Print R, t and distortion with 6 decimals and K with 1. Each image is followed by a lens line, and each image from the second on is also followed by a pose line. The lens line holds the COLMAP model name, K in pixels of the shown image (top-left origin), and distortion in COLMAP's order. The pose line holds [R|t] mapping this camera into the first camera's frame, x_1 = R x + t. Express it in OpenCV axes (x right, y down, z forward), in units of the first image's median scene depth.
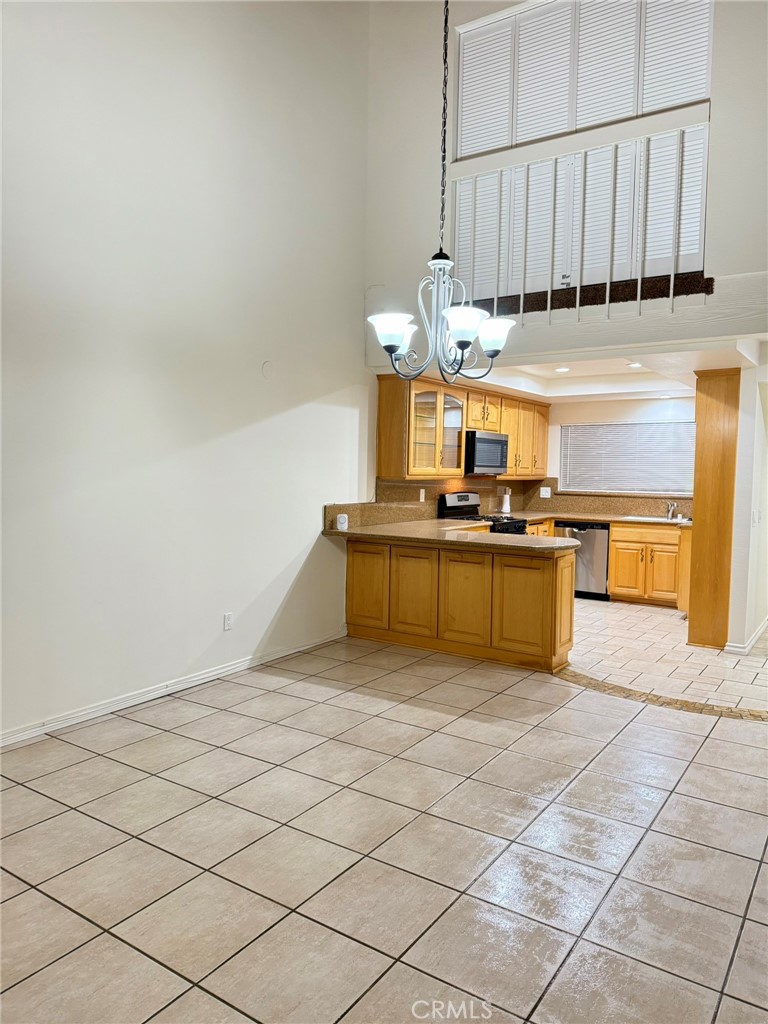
lens RADIAL K [[734.3, 0, 379.3], [0, 734.3, 508.1], [0, 0, 1]] dist [0.075639, -0.009824]
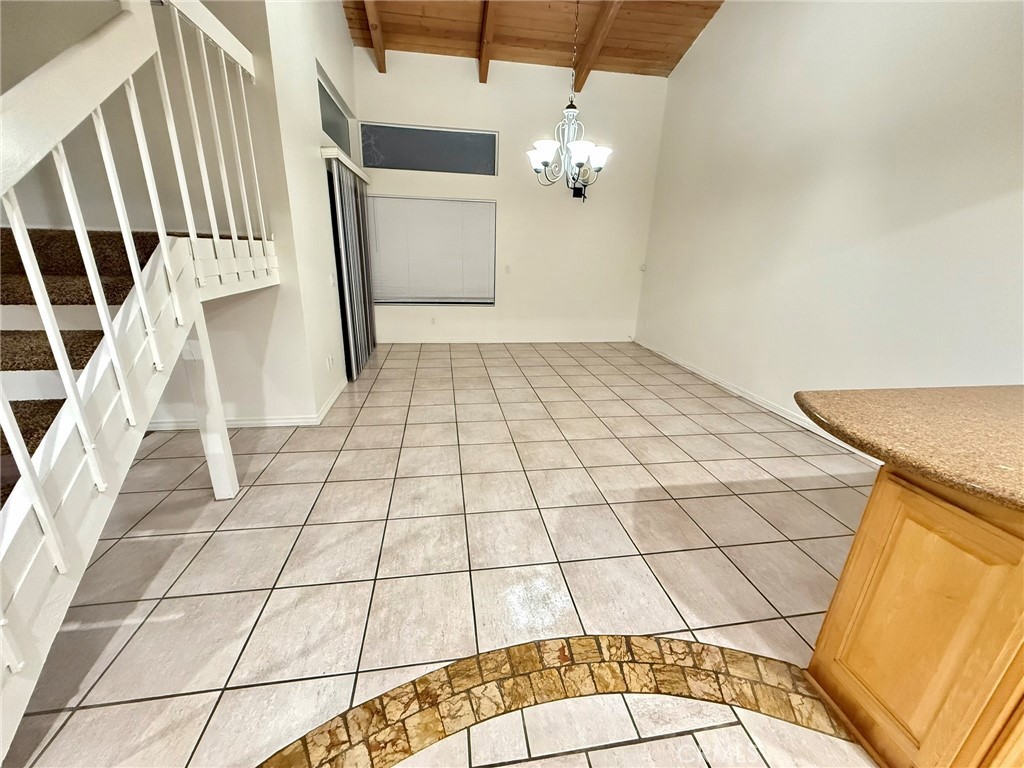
lens RADIAL K [[411.4, 0, 508.4], [0, 411.4, 380.7], [0, 0, 1]] dist [-0.003815, 0.000642]
pose [[-0.731541, 0.173161, -0.659442, 0.352901], [-0.083364, 0.937236, 0.338584, -0.021990], [0.676682, 0.302662, -0.671191, 0.671384]]
